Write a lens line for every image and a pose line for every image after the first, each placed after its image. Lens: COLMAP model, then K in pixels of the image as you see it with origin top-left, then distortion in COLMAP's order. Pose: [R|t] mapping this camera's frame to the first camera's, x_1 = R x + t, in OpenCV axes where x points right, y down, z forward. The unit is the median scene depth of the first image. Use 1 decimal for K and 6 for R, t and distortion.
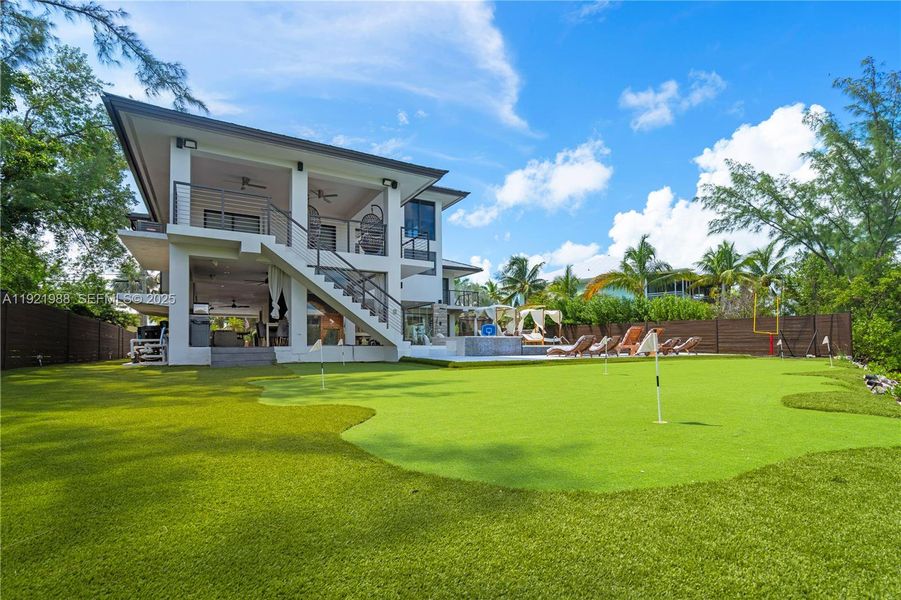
lens RADIAL K [[383.8, 0, 449.9], [0, 383.8, 334.9], [0, 0, 1]] dist [-0.000415, 0.000099]
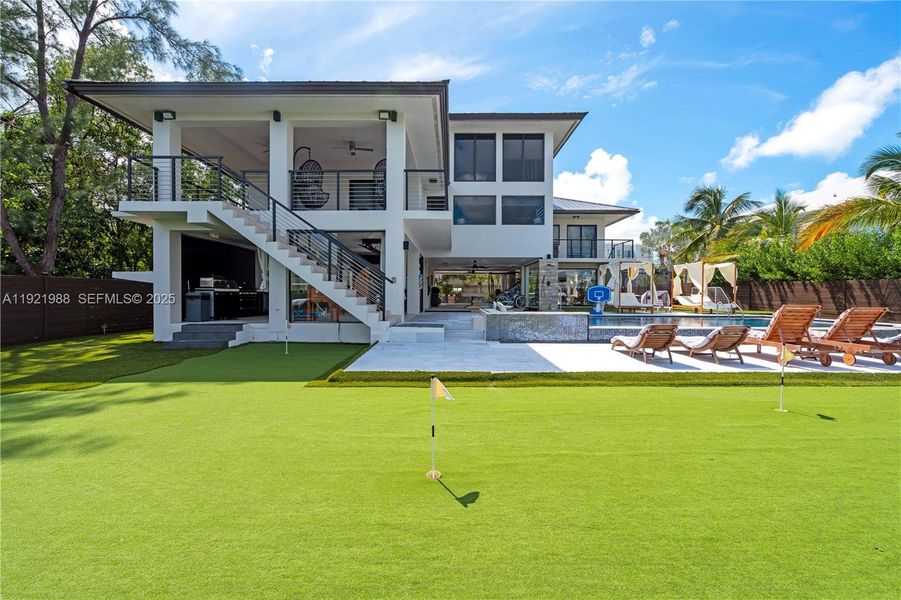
lens RADIAL K [[394.6, 0, 450.5], [0, 394.6, 300.0], [0, 0, 1]] dist [-0.008929, 0.000383]
pose [[0.889473, 0.006030, -0.456948, 0.170550], [0.006266, 0.999658, 0.025388, -0.019400], [0.456945, -0.025446, 0.889131, 0.173033]]
